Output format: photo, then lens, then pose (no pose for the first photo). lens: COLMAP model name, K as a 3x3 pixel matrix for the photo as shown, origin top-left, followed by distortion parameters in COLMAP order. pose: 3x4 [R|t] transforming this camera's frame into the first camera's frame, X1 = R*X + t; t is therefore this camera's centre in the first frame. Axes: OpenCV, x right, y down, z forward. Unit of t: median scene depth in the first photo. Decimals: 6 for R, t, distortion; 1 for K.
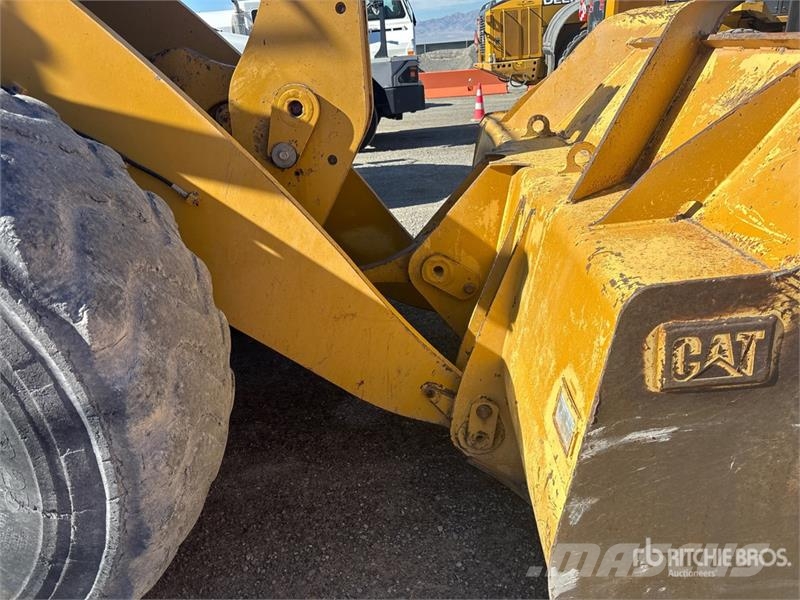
lens RADIAL K [[614.4, 0, 402.2], [0, 614.4, 295.6], [0, 0, 1]] dist [0.043698, -0.055160]
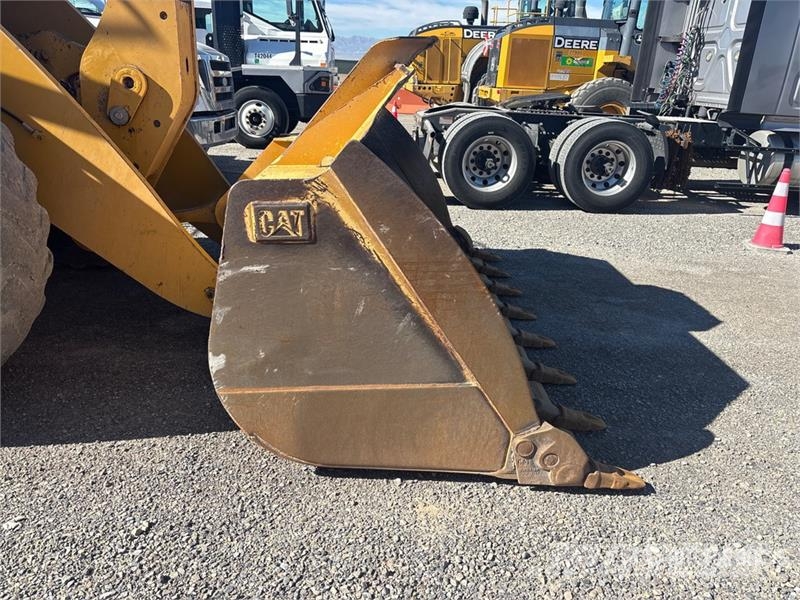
lens RADIAL K [[614.4, 0, 396.1], [0, 614.4, 301.8], [0, 0, 1]] dist [0.043698, -0.055160]
pose [[0.992359, 0.083275, 0.091040, 0.354423], [-0.081831, 0.996456, -0.019489, 0.174580], [-0.092340, 0.011890, 0.995657, -0.459652]]
